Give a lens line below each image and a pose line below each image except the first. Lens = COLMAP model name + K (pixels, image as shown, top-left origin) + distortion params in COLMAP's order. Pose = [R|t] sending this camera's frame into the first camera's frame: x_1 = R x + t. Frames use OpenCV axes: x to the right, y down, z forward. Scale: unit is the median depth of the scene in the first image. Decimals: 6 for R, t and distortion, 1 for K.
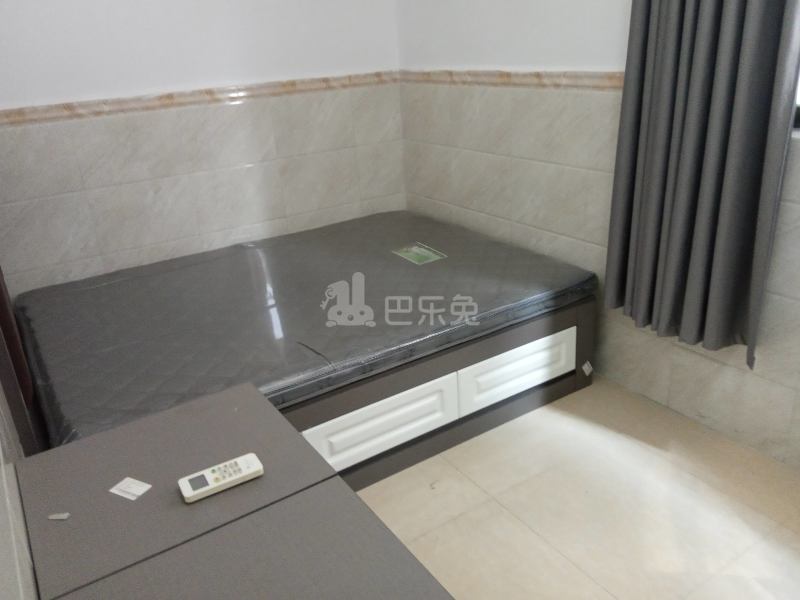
lens RADIAL K [[642.5, 0, 399.9], [0, 642.5, 299.1], [0, 0, 1]] dist [0.045738, -0.061138]
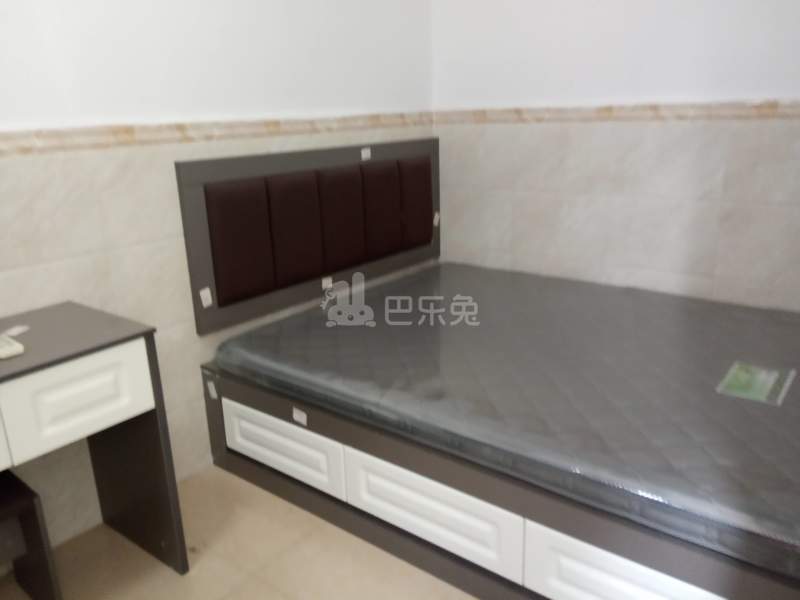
lens RADIAL K [[642.5, 0, 399.1], [0, 642.5, 303.0], [0, 0, 1]] dist [0.045738, -0.061138]
pose [[0.325787, 0.330716, -0.885714, 0.452605], [-0.350784, 0.912239, 0.211593, -0.152735], [0.877960, 0.241760, 0.413205, 0.427731]]
